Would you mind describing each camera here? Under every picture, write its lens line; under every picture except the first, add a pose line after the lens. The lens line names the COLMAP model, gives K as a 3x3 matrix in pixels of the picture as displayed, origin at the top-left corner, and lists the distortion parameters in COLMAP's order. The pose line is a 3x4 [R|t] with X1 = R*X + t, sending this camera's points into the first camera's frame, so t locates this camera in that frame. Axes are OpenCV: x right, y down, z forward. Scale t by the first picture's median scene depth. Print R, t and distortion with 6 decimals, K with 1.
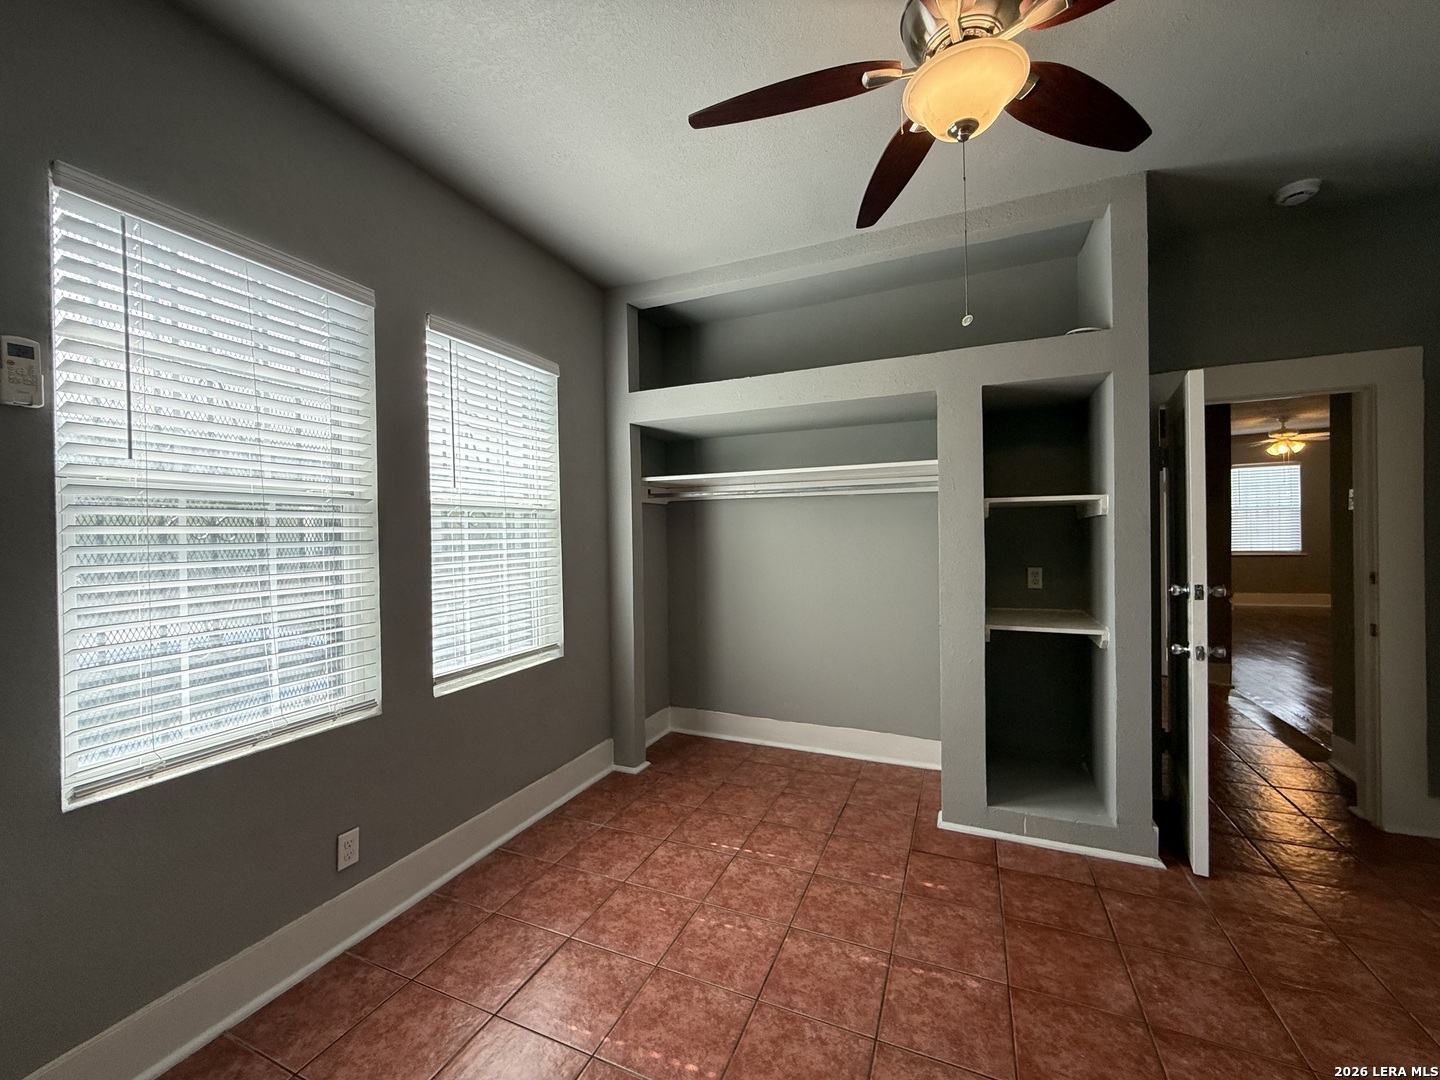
lens RADIAL K [[575.7, 0, 713.5], [0, 575.7, 539.5], [0, 0, 1]] dist [0.000394, 0.000269]
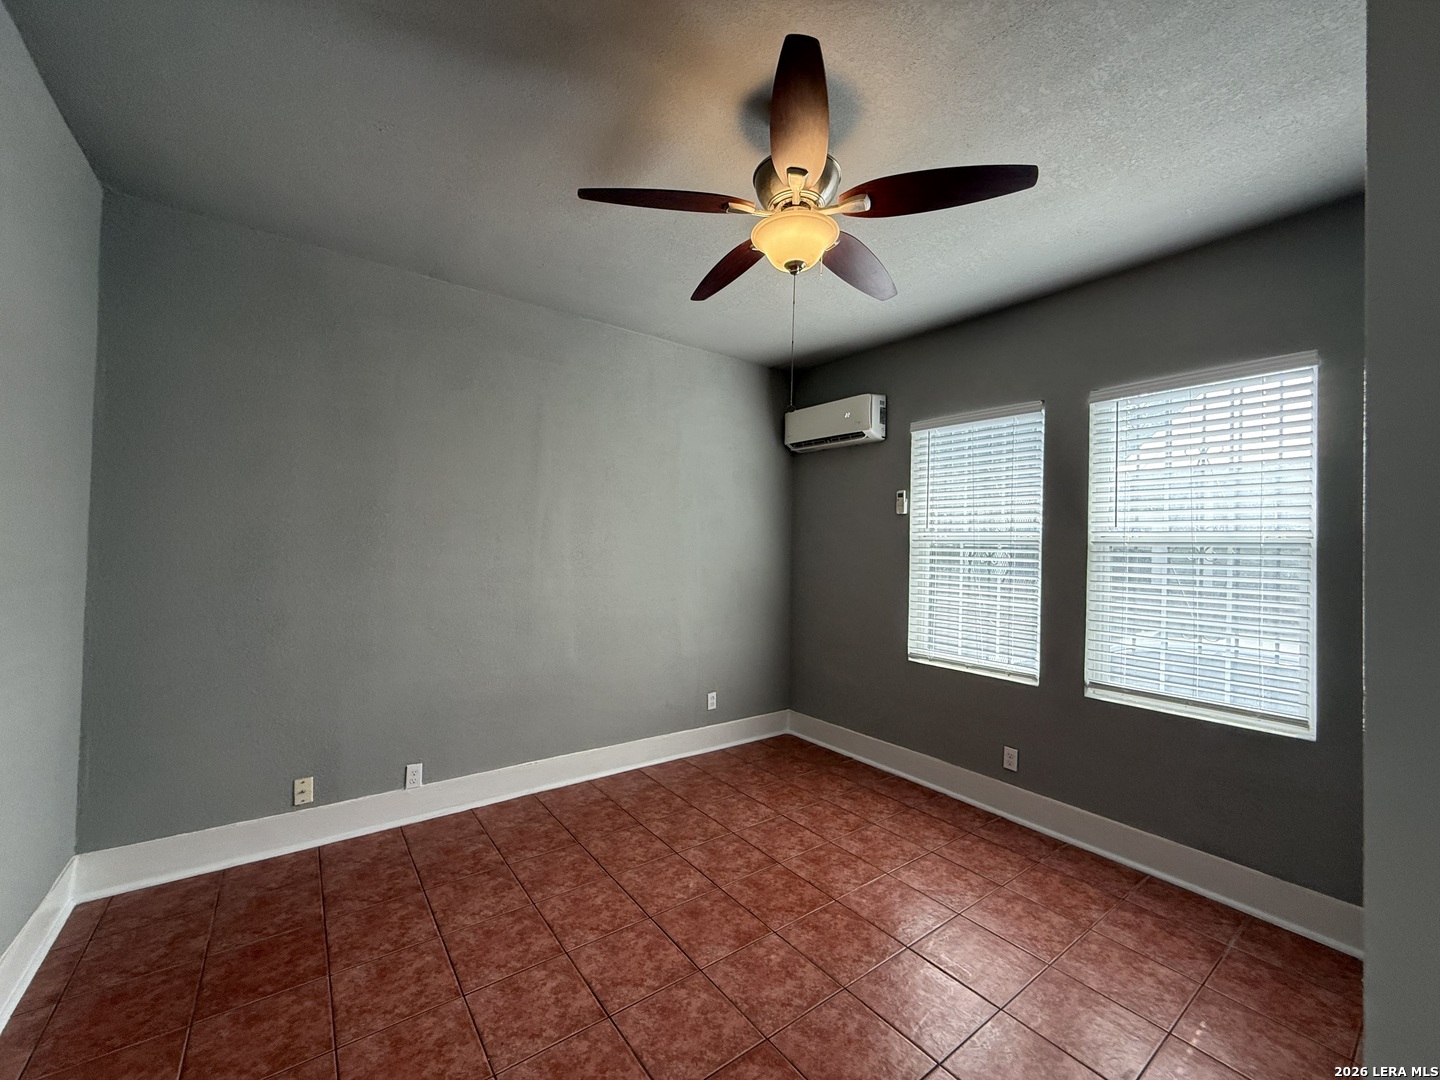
lens RADIAL K [[575.7, 0, 713.5], [0, 575.7, 539.5], [0, 0, 1]] dist [0.000394, 0.000269]
pose [[-0.495350, -0.010761, -0.868627, 0.949421], [-0.027912, 0.999604, 0.003534, -0.045897], [0.868245, 0.025995, -0.495455, 0.855949]]
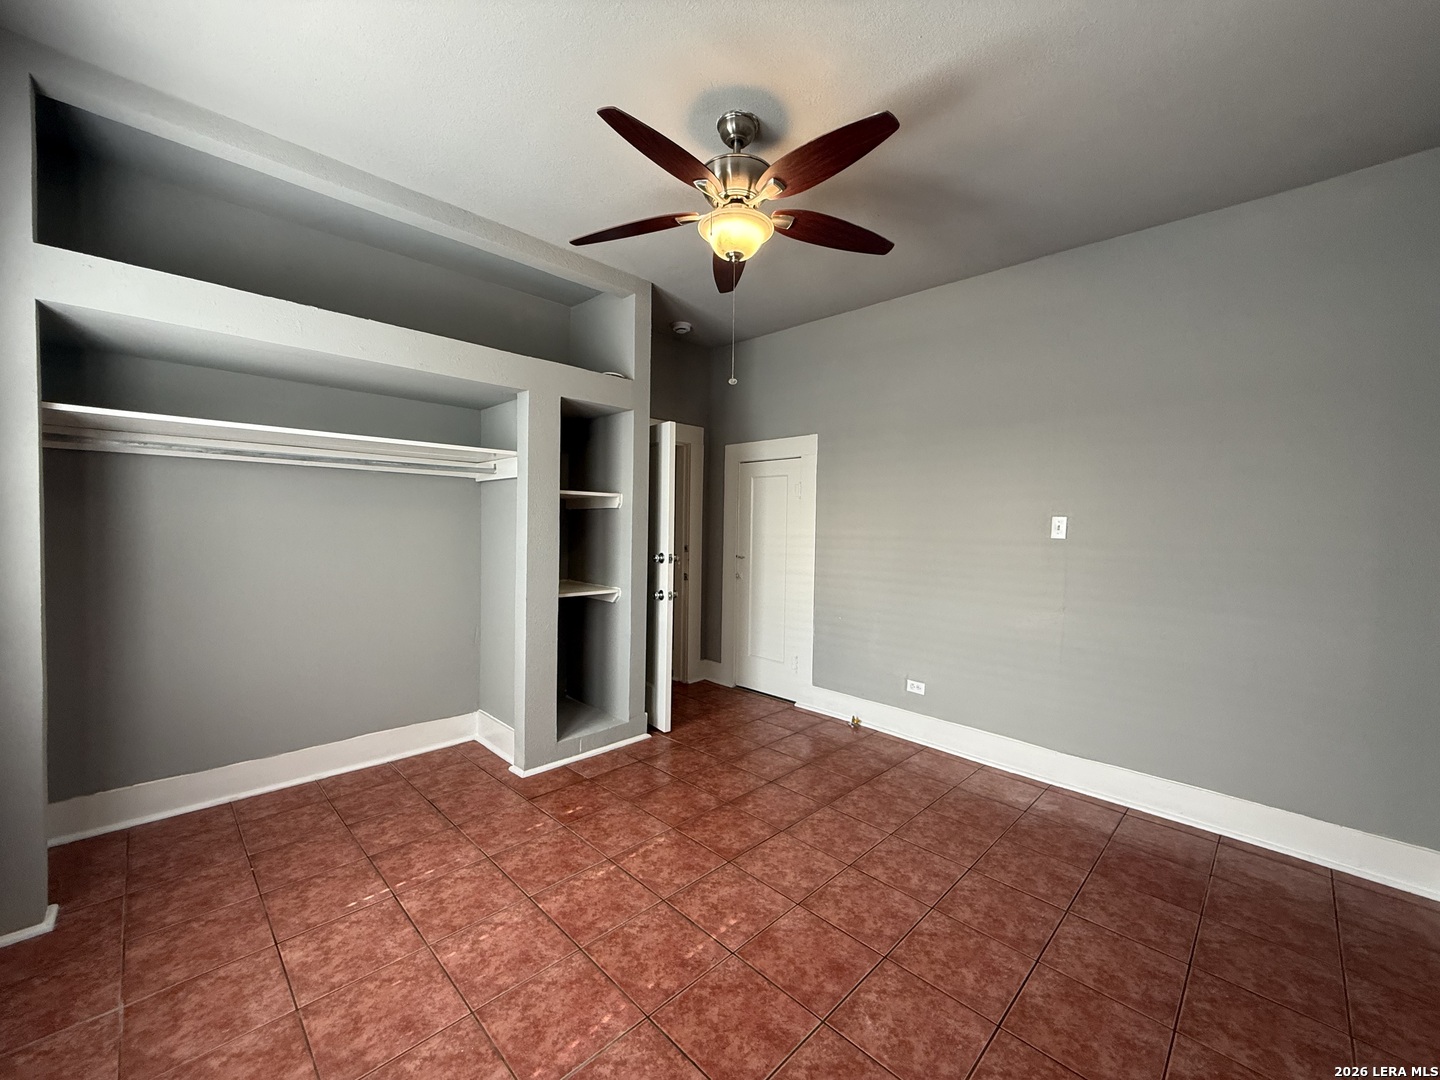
lens RADIAL K [[575.7, 0, 713.5], [0, 575.7, 539.5], [0, 0, 1]] dist [0.000394, 0.000269]
pose [[0.360623, -0.006533, 0.932689, -0.578634], [-0.013206, 0.999839, 0.012109, 0.015198], [-0.932618, -0.016683, 0.360479, 0.276259]]
